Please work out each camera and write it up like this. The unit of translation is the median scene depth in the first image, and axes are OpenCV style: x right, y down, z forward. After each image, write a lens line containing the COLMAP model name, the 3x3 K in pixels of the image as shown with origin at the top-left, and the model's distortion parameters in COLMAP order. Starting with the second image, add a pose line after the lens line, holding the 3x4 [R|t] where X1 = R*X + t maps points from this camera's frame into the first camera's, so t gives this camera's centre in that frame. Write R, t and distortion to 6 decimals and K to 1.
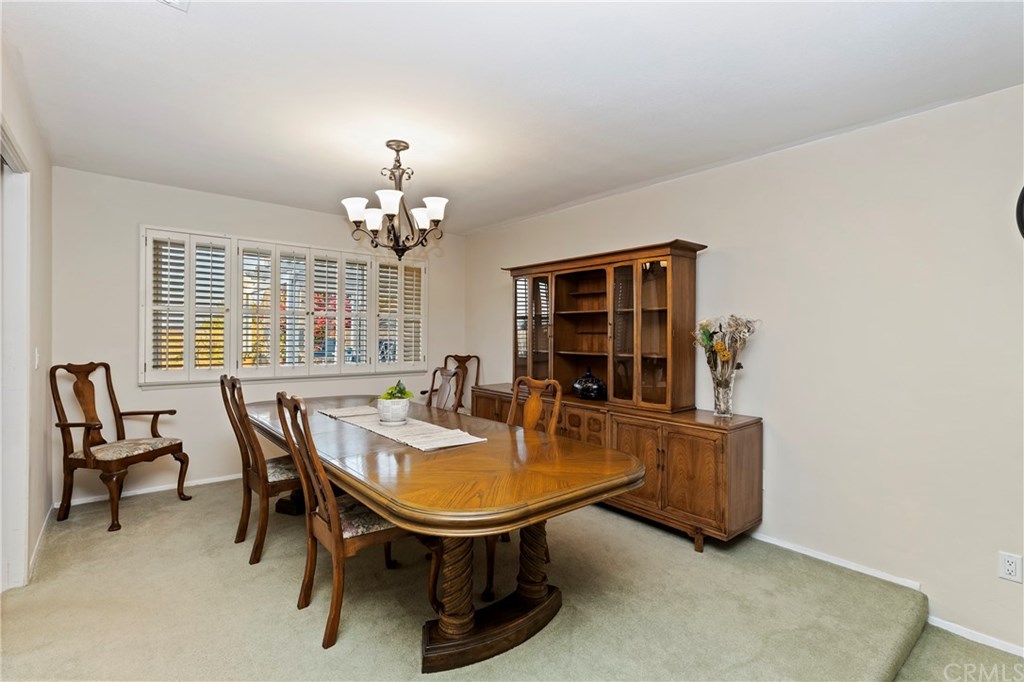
lens RADIAL K [[473.3, 0, 512.3], [0, 473.3, 334.9], [0, 0, 1]] dist [0.000820, 0.000035]
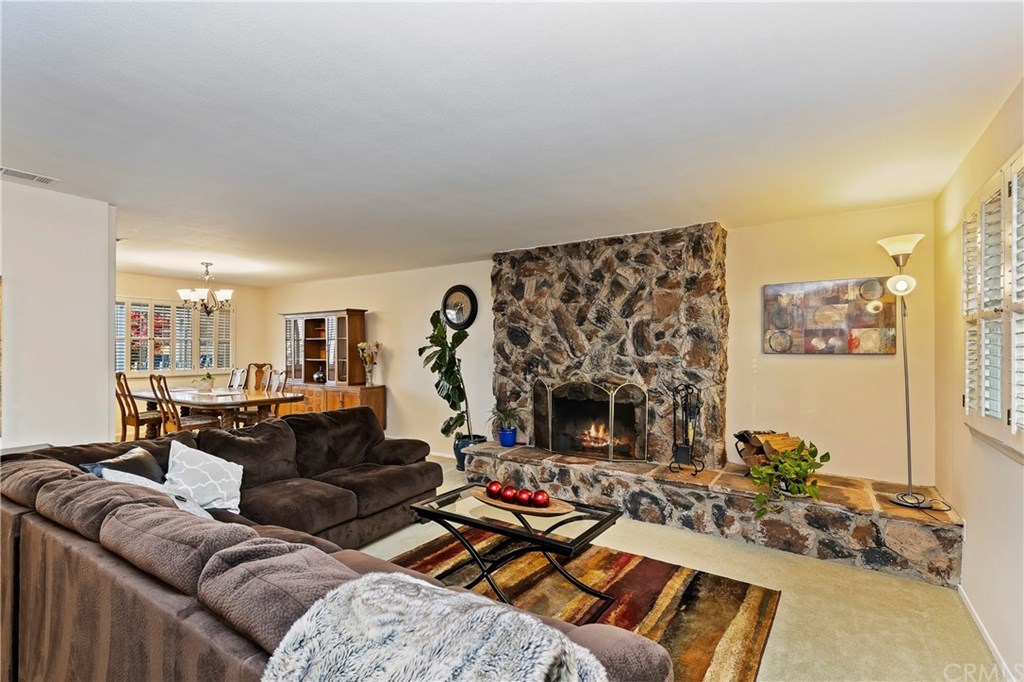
lens RADIAL K [[472.6, 0, 512.0], [0, 472.6, 341.0], [0, 0, 1]] dist [0.001547, 0.000036]
pose [[0.955645, -0.004063, 0.294493, 0.366840], [0.007983, 0.999895, -0.012109, -0.008890], [-0.294413, 0.013923, 0.955577, -1.194062]]
